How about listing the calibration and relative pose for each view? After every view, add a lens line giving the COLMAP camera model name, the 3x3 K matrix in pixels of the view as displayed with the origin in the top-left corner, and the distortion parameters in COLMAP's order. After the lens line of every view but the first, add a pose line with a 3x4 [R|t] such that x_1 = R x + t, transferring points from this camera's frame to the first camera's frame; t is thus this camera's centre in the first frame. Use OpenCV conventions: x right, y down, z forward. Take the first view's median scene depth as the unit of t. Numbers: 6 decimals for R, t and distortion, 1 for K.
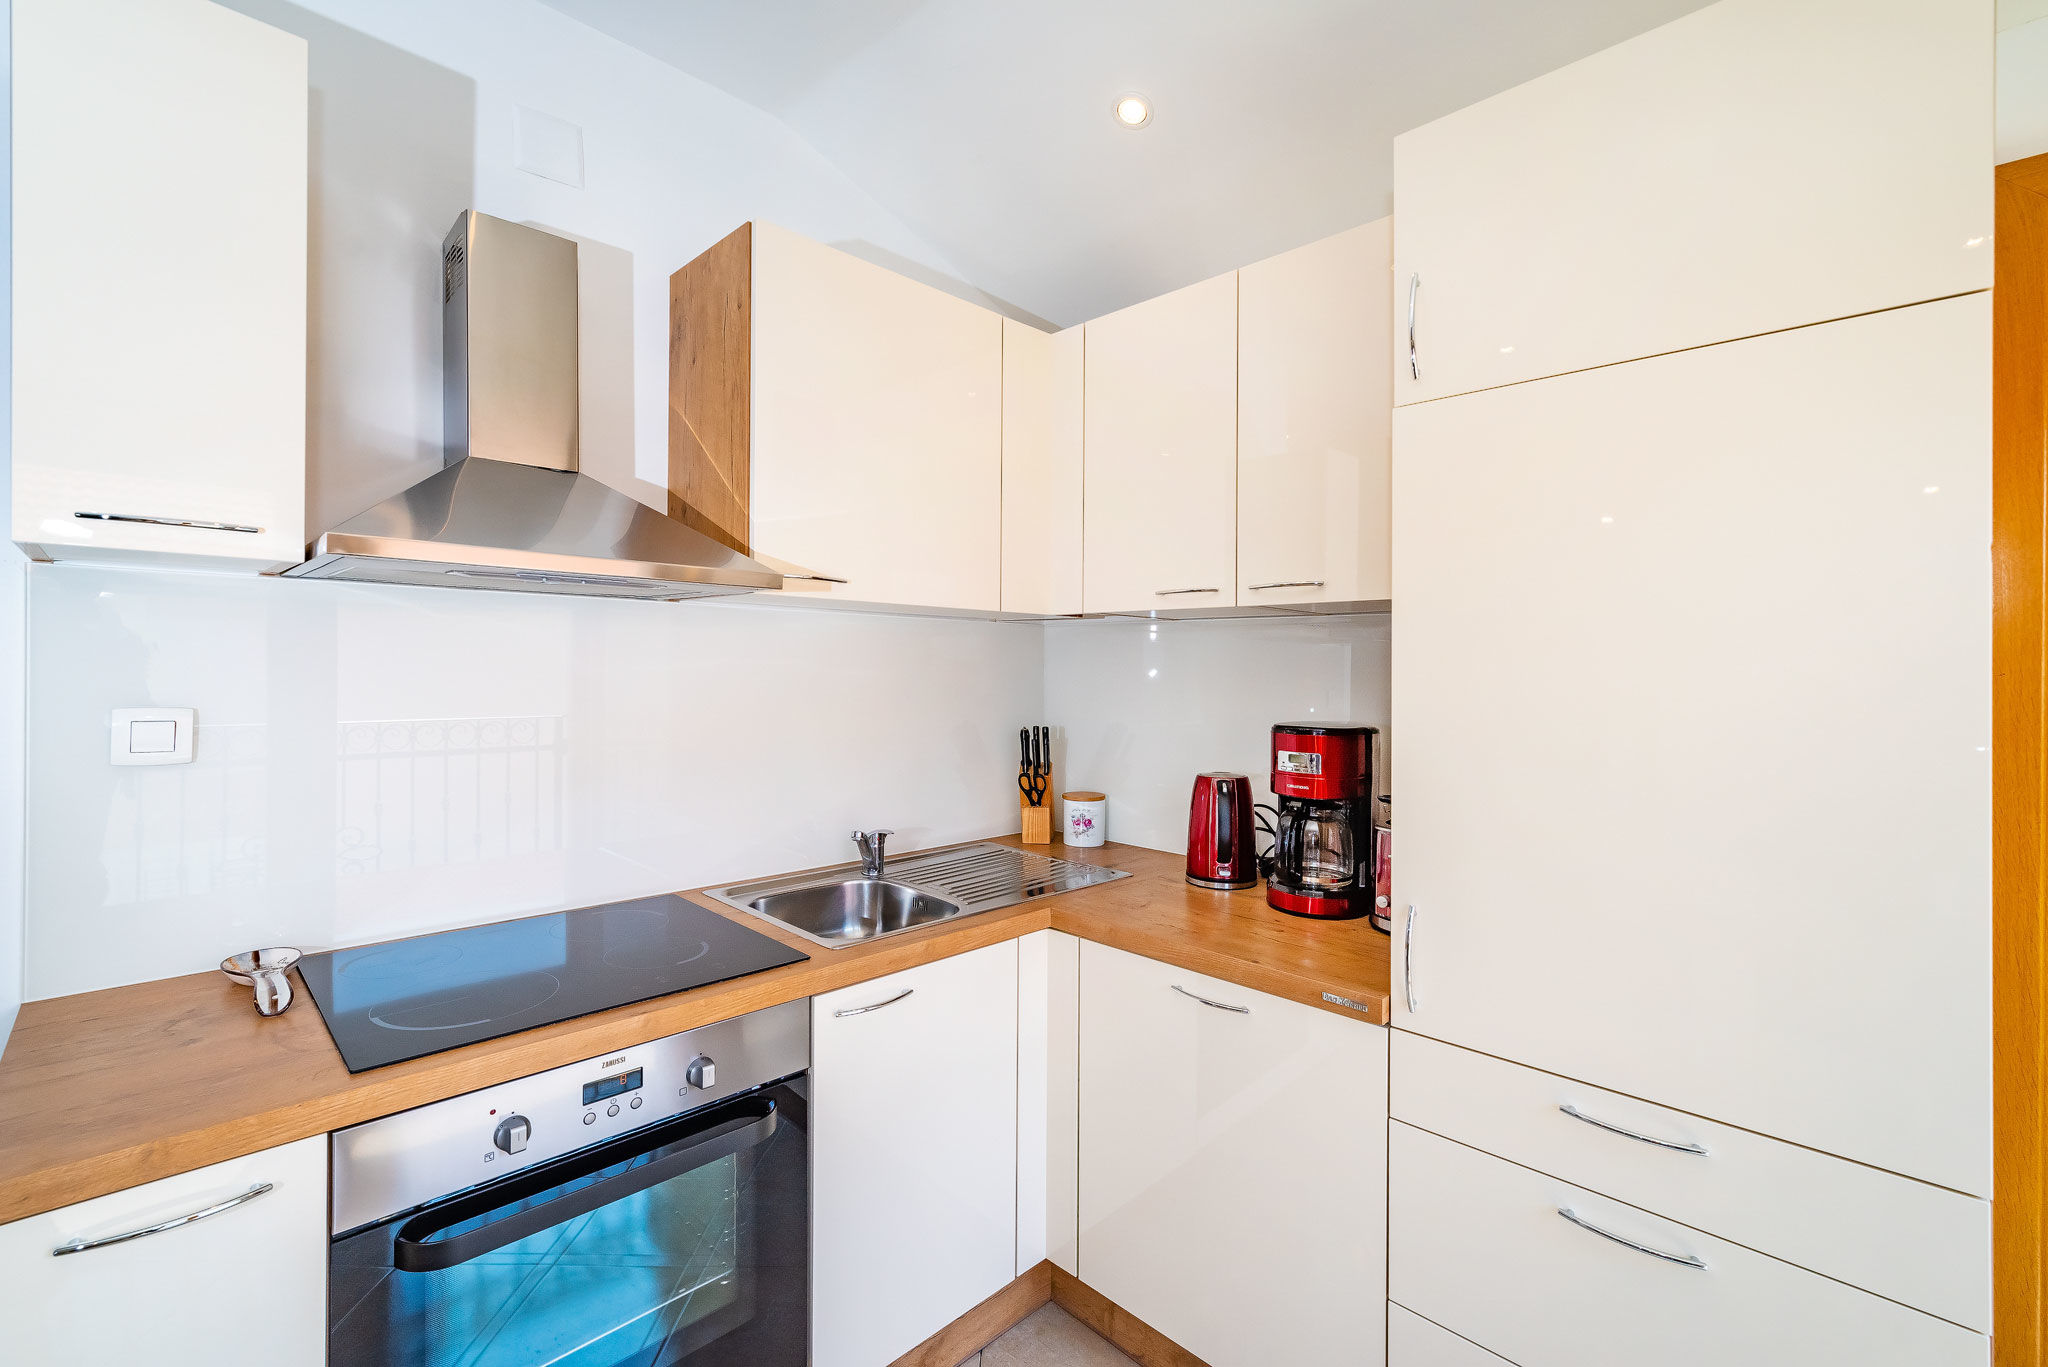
lens RADIAL K [[923.2, 0, 1032.6], [0, 923.2, 649.7], [0, 0, 1]] dist [0.016099, 0.000247]
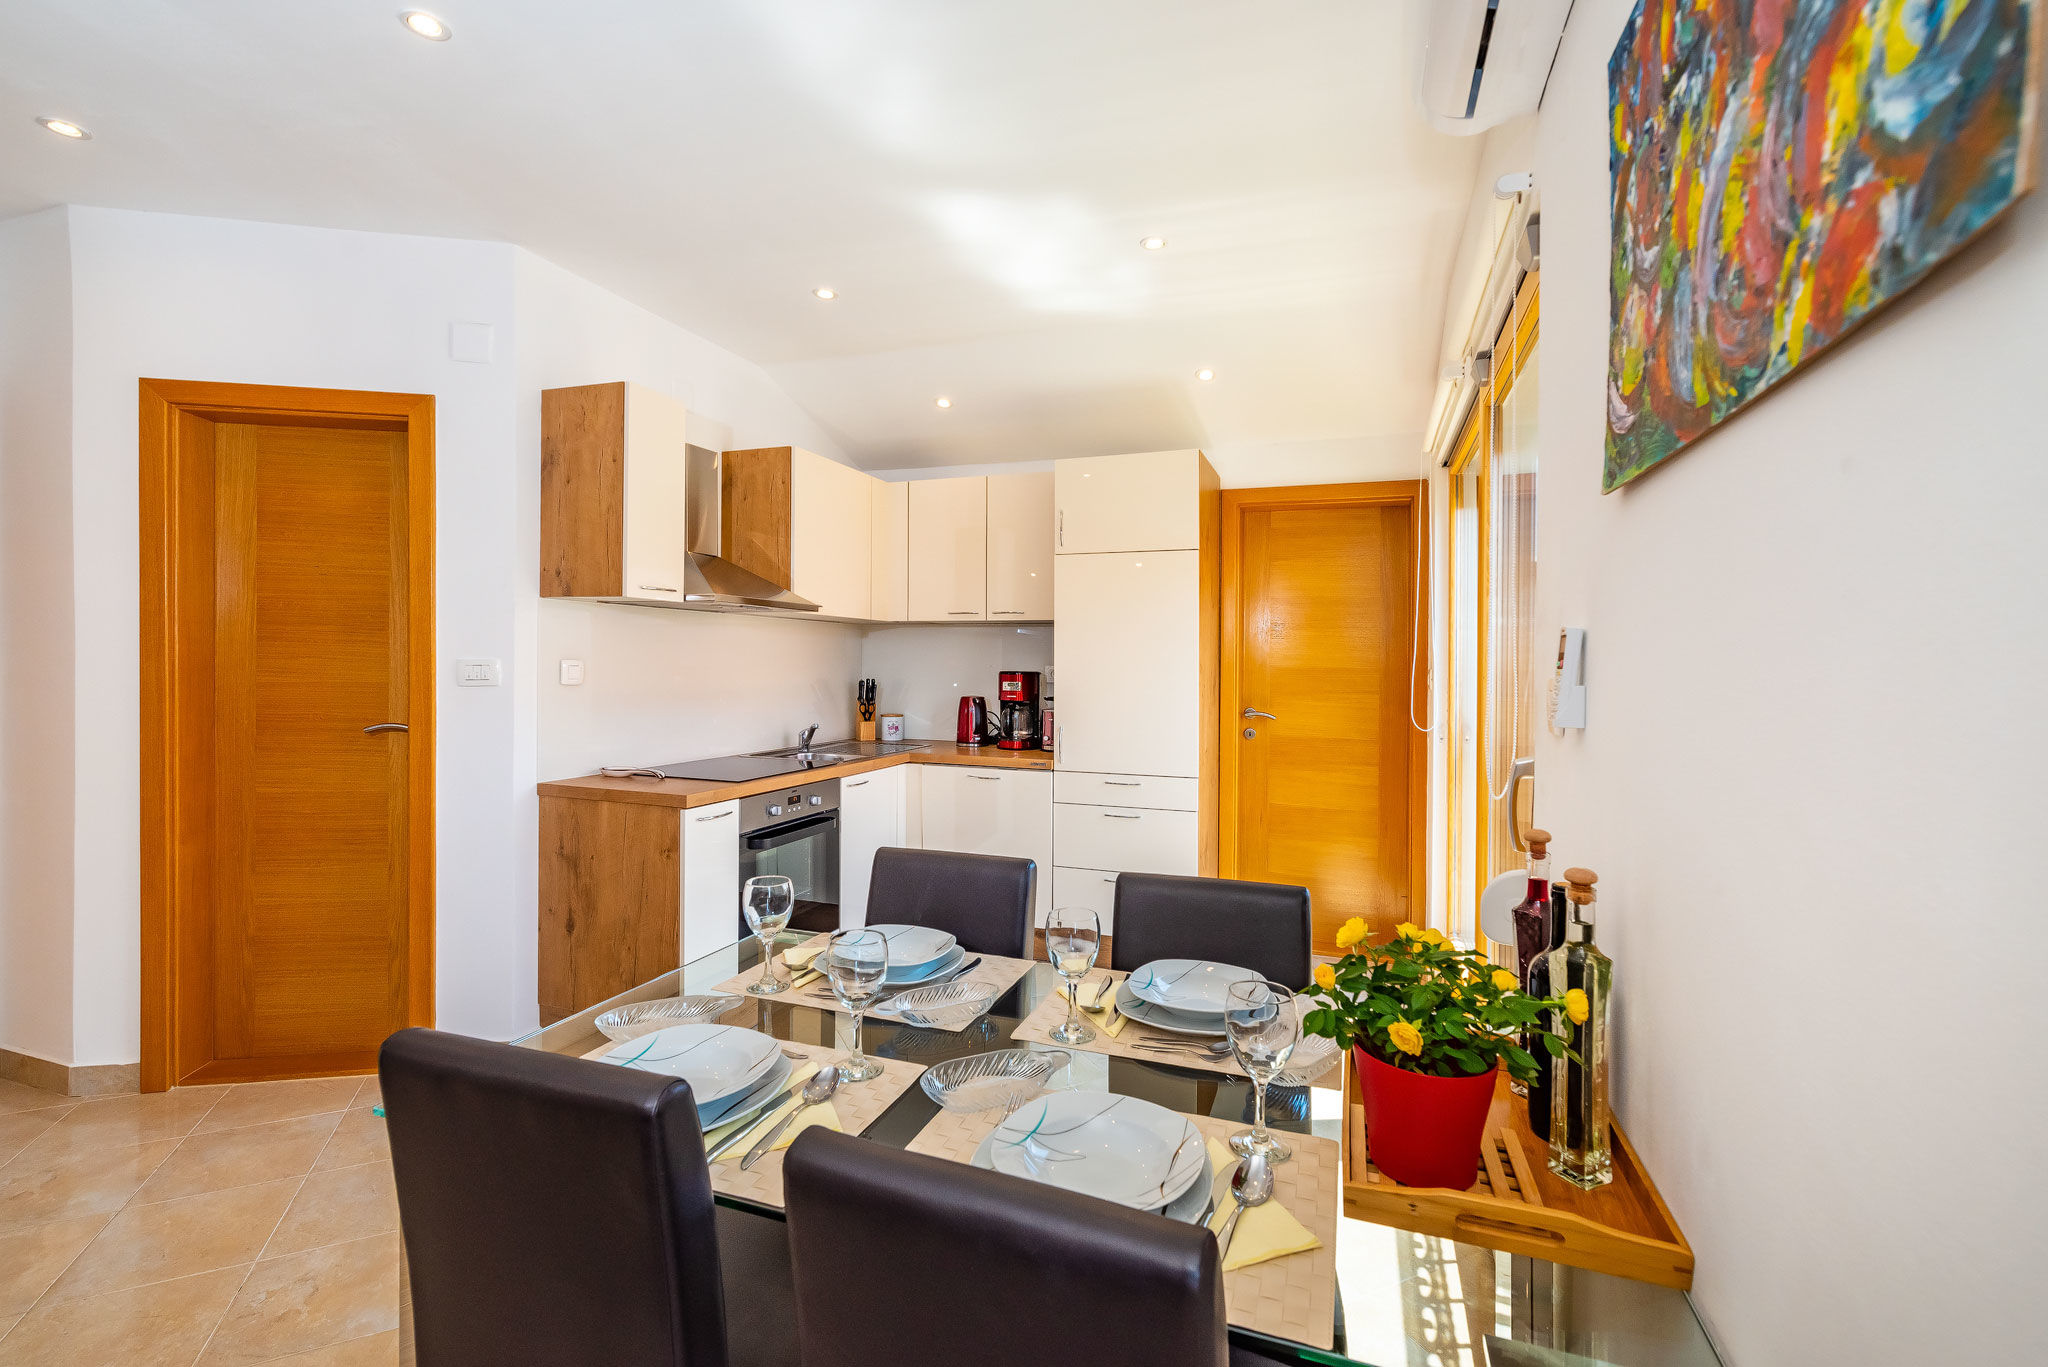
lens RADIAL K [[923.2, 0, 1032.6], [0, 923.2, 649.7], [0, 0, 1]] dist [0.016099, 0.000247]
pose [[0.915456, -0.001515, 0.402416, -0.589588], [-0.003362, 0.999929, 0.011412, 0.001941], [-0.402405, -0.011800, 0.915386, -1.132642]]
